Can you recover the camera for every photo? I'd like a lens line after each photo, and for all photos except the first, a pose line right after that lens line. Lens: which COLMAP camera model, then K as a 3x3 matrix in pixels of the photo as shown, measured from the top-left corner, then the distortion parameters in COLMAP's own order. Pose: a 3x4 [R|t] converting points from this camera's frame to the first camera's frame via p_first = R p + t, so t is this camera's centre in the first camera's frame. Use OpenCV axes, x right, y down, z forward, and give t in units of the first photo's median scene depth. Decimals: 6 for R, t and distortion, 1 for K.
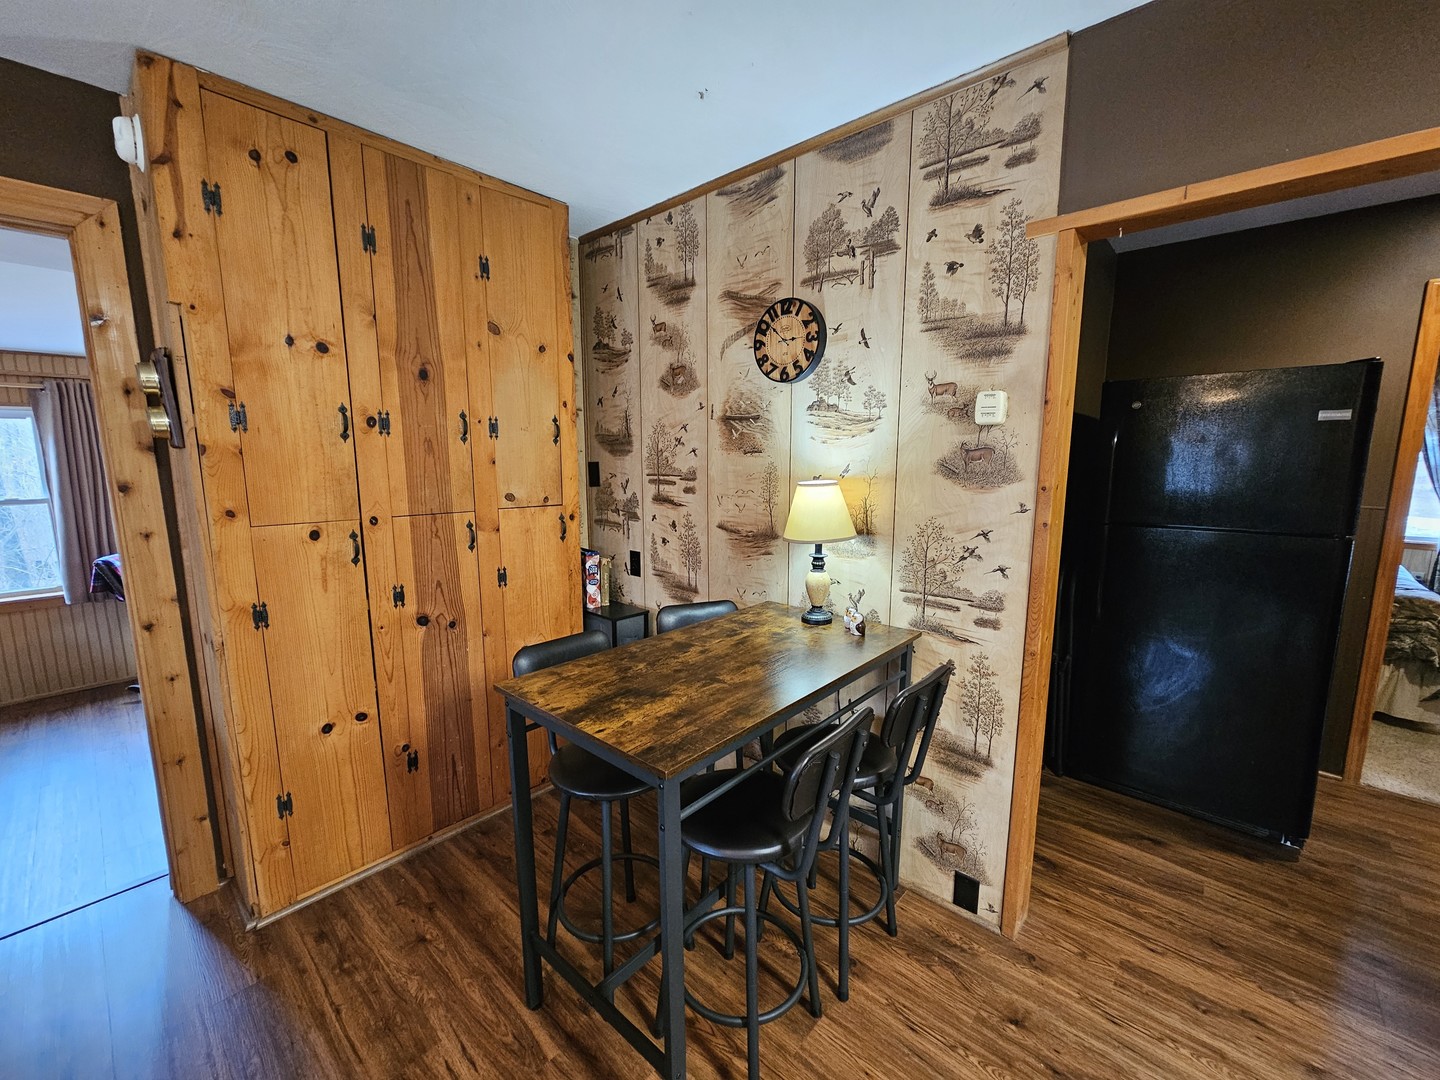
lens RADIAL K [[585.8, 0, 724.4], [0, 585.8, 547.3], [0, 0, 1]] dist [0.000071, -0.000622]
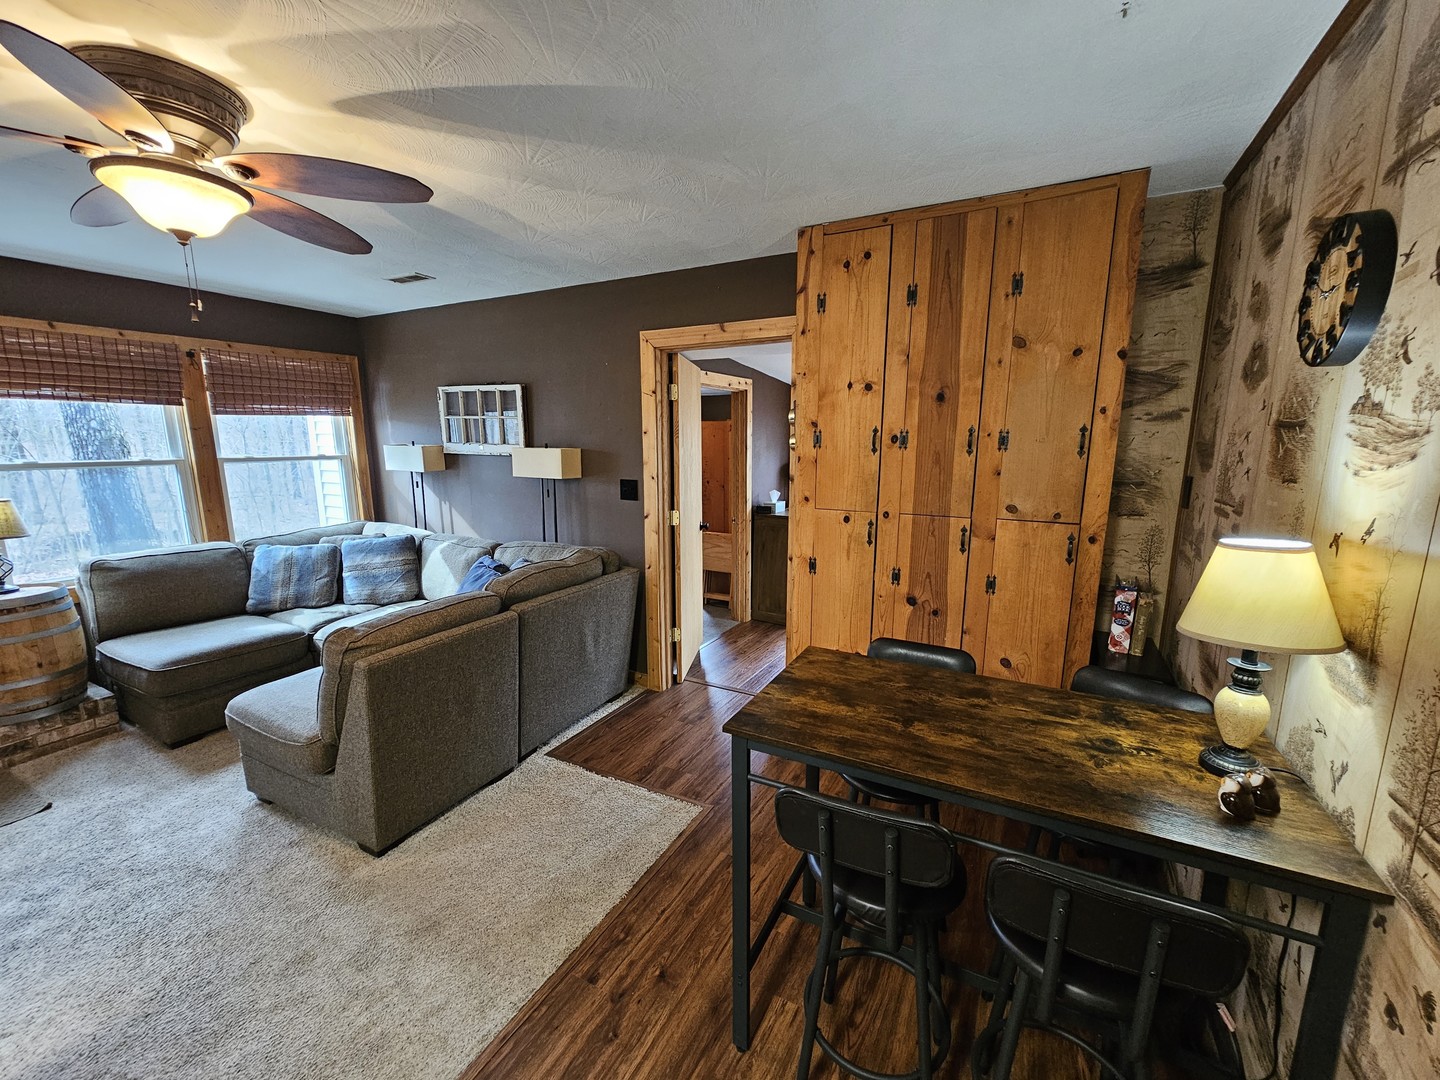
lens RADIAL K [[587.3, 0, 724.6], [0, 587.3, 547.2], [0, 0, 1]] dist [-0.000295, -0.000350]
pose [[0.236395, 0.175726, -0.955635, 0.584483], [-0.152730, 0.978004, 0.142059, -0.106291], [0.959579, 0.112373, 0.258034, 0.329431]]
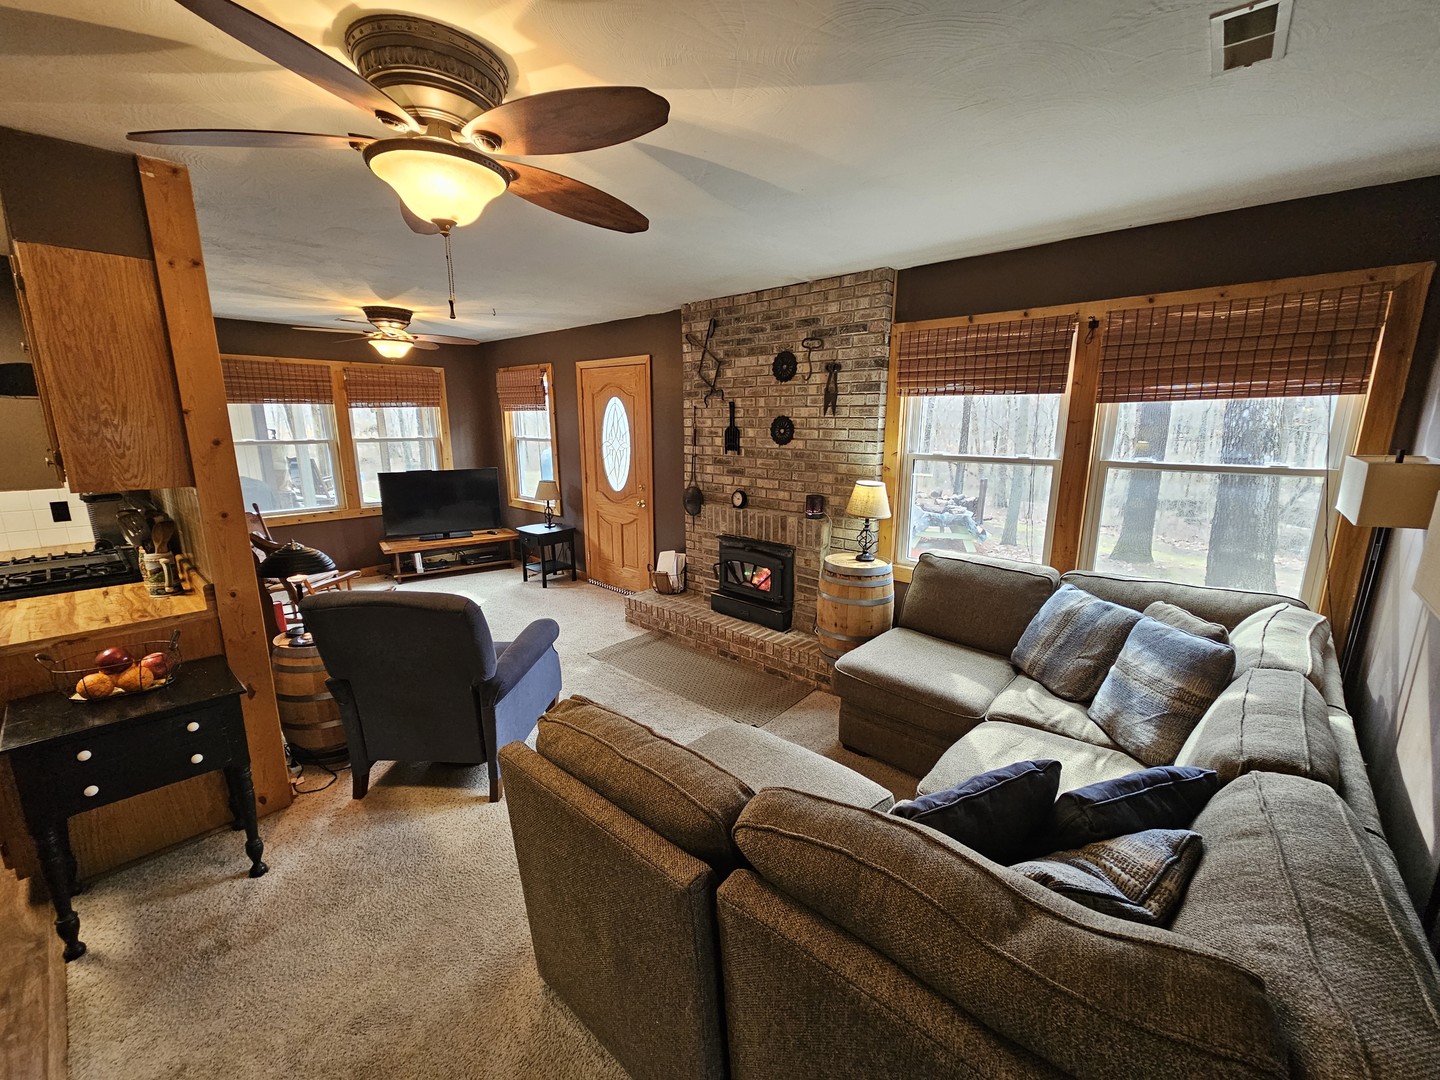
lens RADIAL K [[585.8, 0, 724.4], [0, 585.8, 547.3], [0, 0, 1]] dist [0.000071, -0.000622]
pose [[-0.999985, -0.005398, 0.000019, -0.834619], [-0.005027, 0.932574, 0.360943, -0.185668], [-0.001966, 0.360938, -0.932588, 0.634868]]
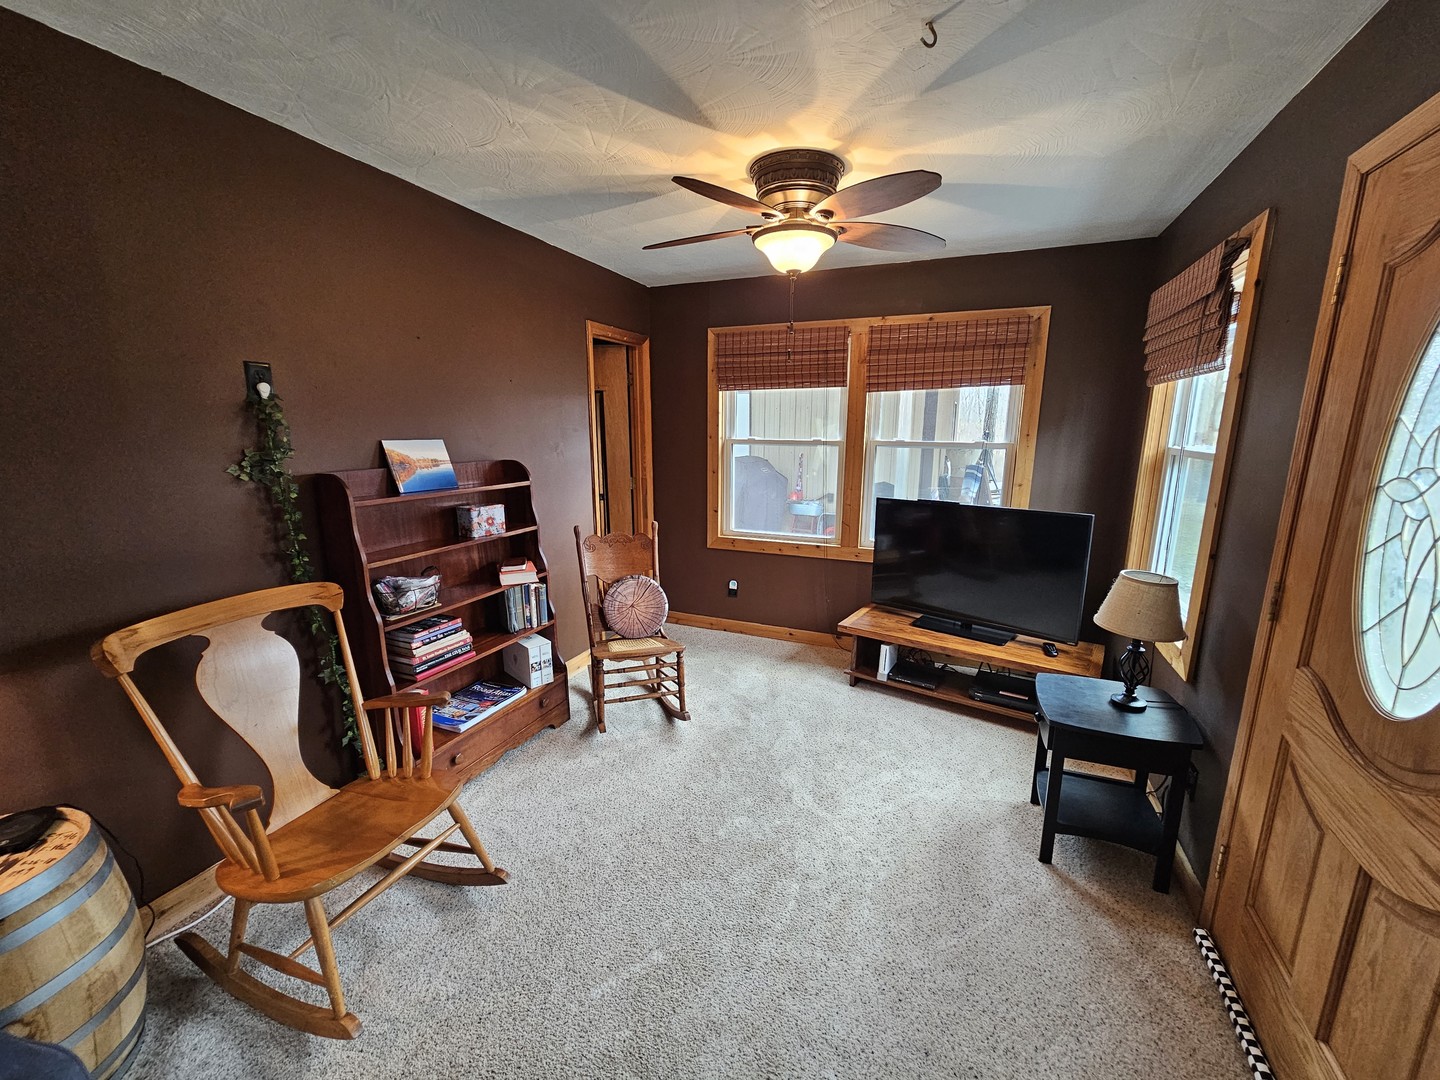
lens RADIAL K [[587.3, 0, 724.6], [0, 587.3, 547.2], [0, 0, 1]] dist [-0.000295, -0.000350]
pose [[-0.328060, -0.195231, 0.924263, -0.608756], [0.139248, 0.957729, 0.251725, 0.179852], [-0.934337, 0.211282, -0.287008, -1.335459]]
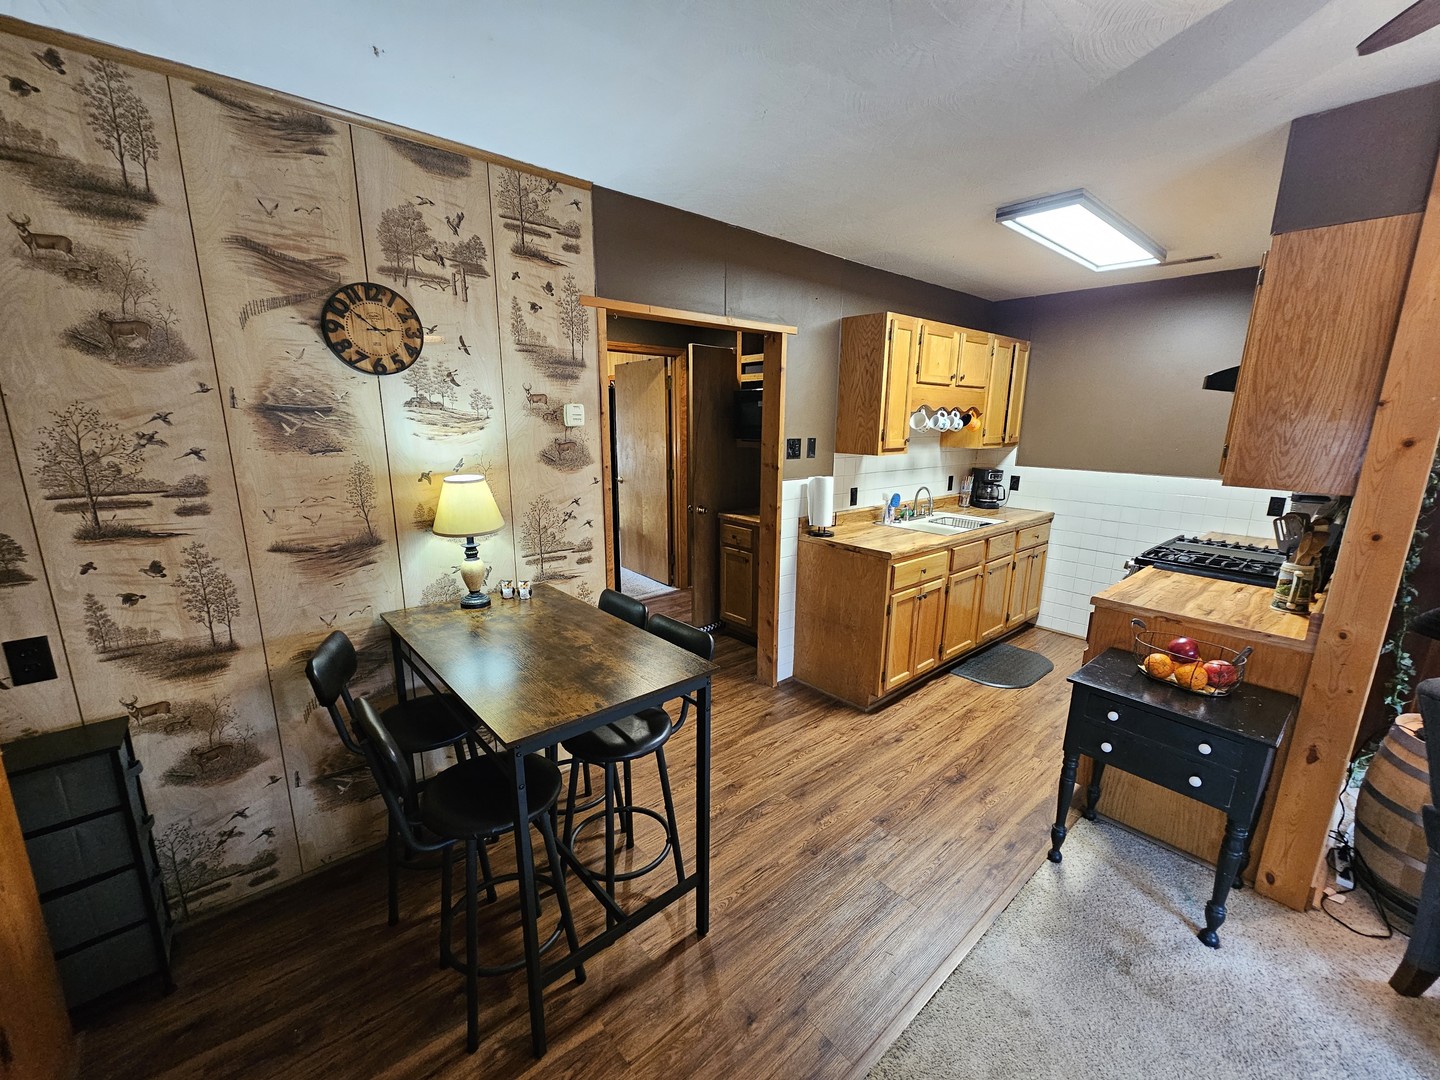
lens RADIAL K [[585.8, 0, 724.4], [0, 585.8, 547.3], [0, 0, 1]] dist [0.000071, -0.000622]
pose [[0.125254, -0.217195, 0.968059, -0.837207], [0.145775, 0.969182, 0.198586, -0.129814], [-0.981357, 0.116245, 0.153055, 0.377383]]
